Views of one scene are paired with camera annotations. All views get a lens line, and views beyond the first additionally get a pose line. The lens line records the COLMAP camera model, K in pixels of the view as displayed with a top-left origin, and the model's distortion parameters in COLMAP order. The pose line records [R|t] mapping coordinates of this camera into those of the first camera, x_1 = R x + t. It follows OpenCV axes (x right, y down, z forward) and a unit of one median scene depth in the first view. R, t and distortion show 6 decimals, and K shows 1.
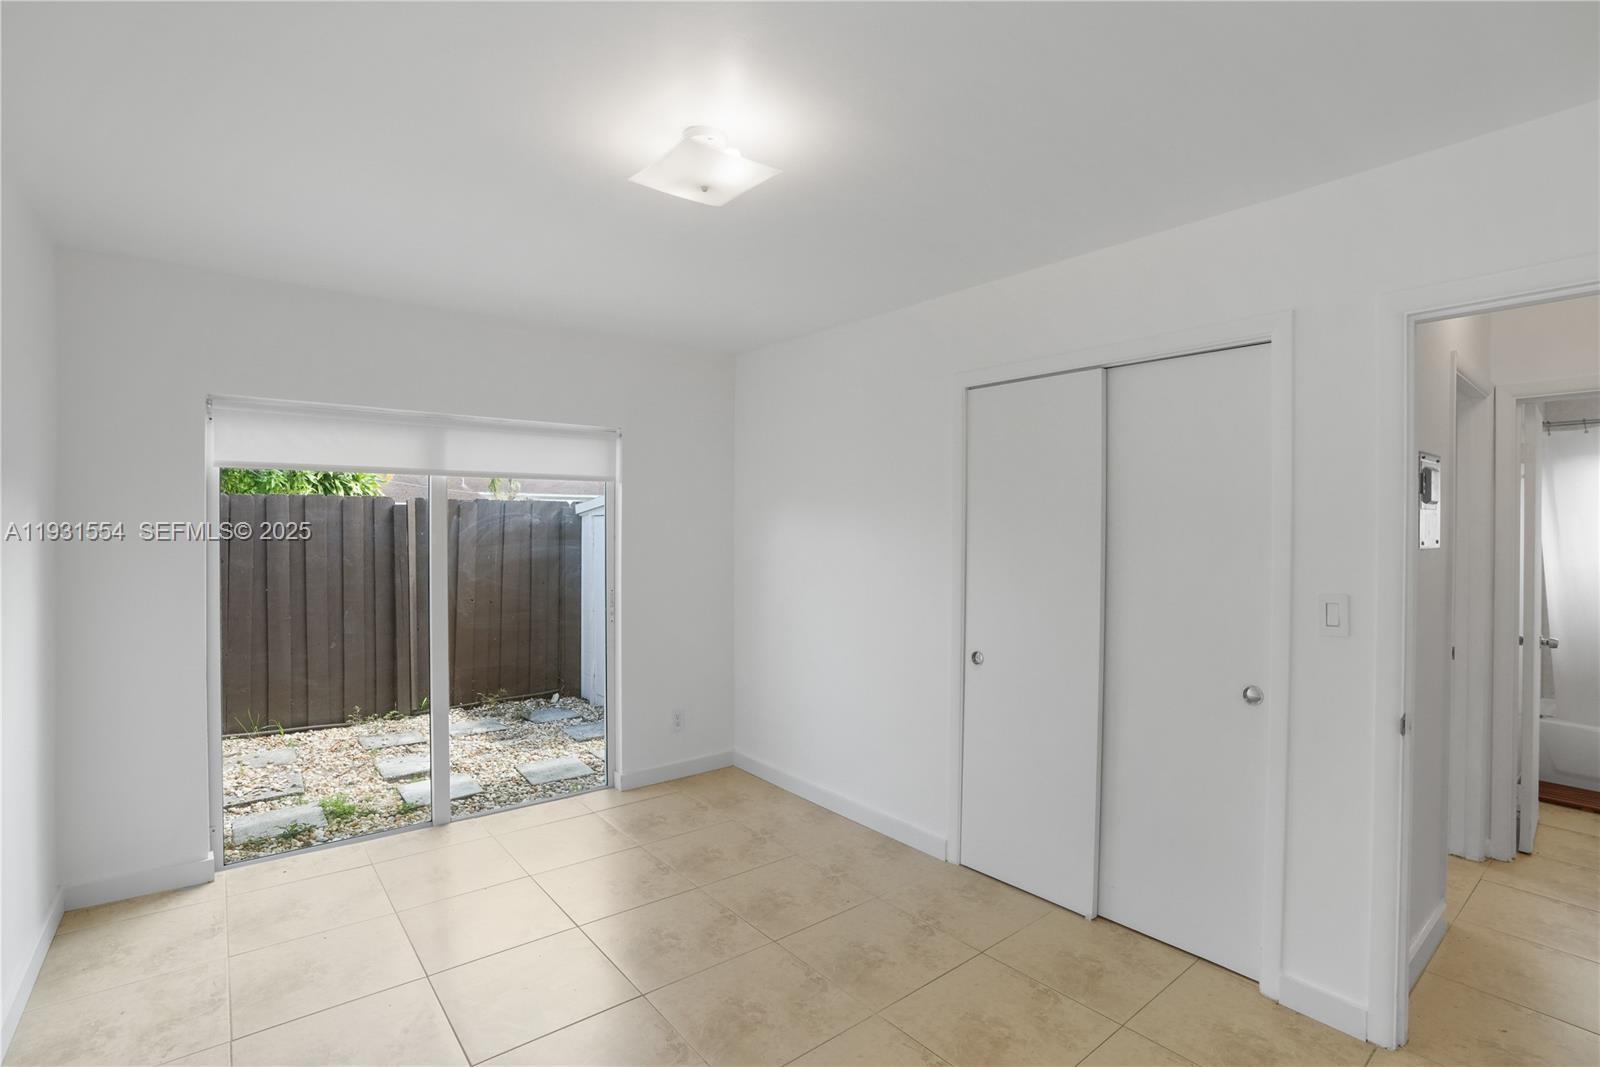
lens RADIAL K [[722.2, 0, 800.0], [0, 722.2, 533.5], [0, 0, 1]] dist [-0.042512, 0.000177]
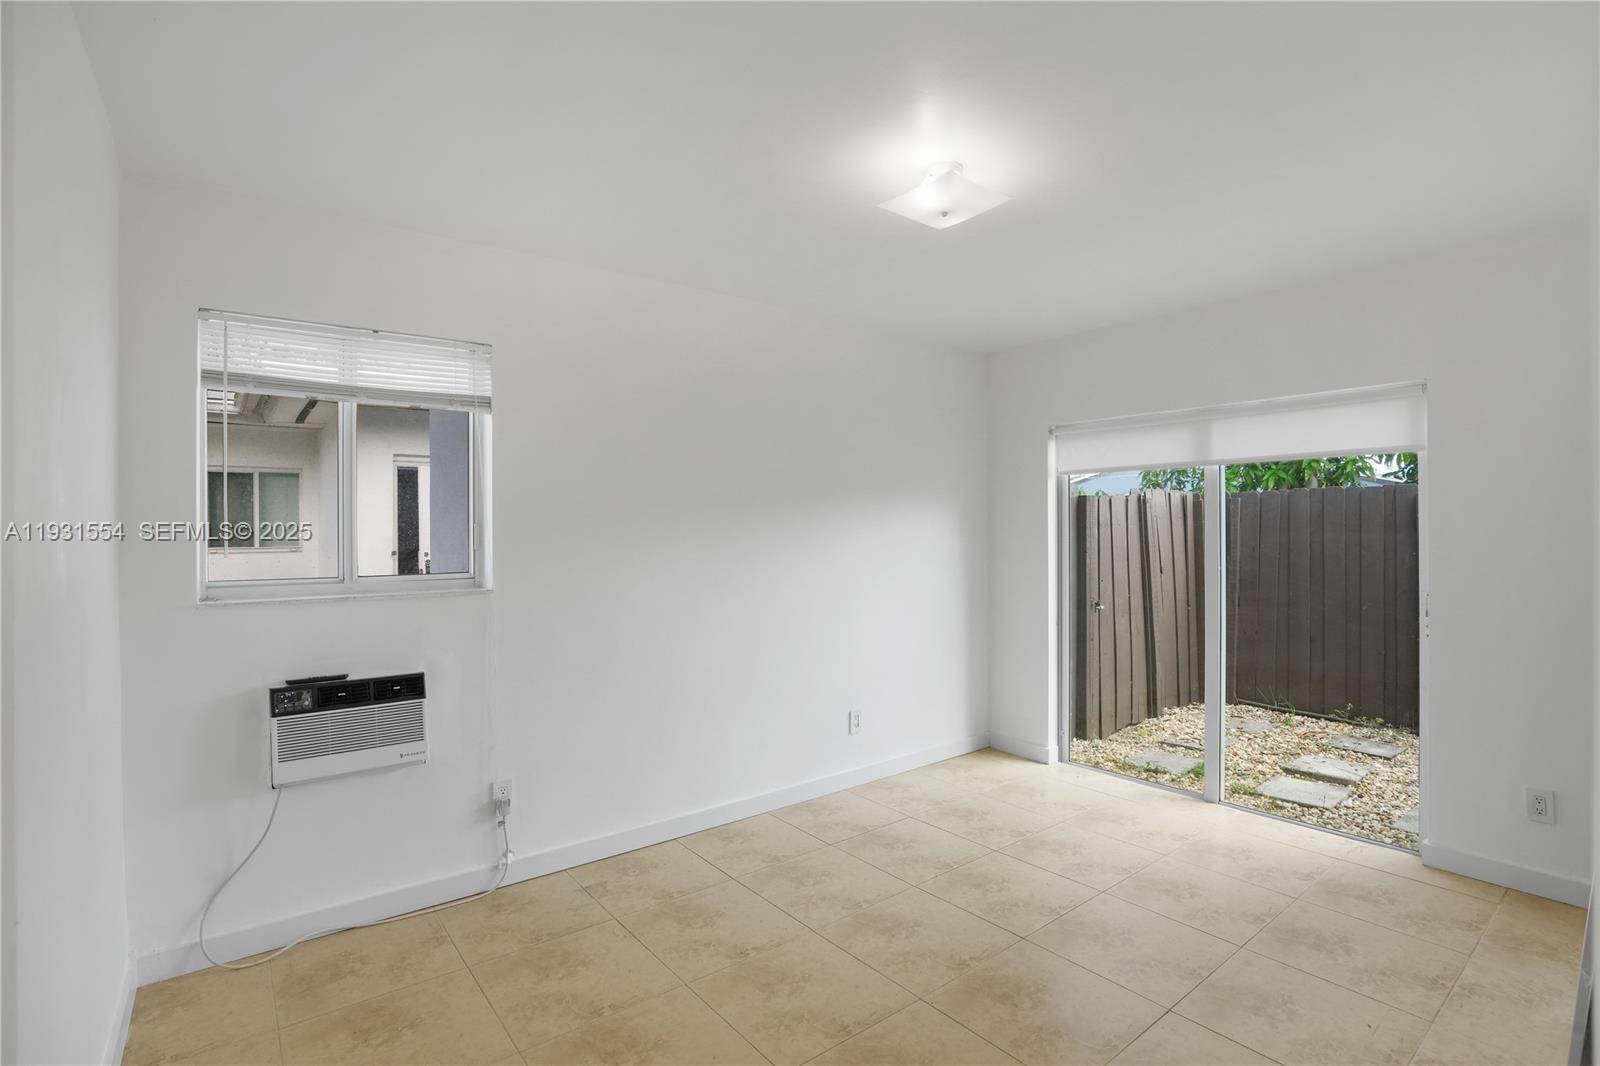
lens RADIAL K [[722.2, 0, 800.0], [0, 722.2, 533.0], [0, 0, 1]] dist [-0.042512, 0.000177]
pose [[0.023056, 0.005757, -0.999718, 0.478053], [-0.003605, 0.999977, 0.005675, 0.012398], [0.999728, 0.003474, 0.023076, 0.349248]]
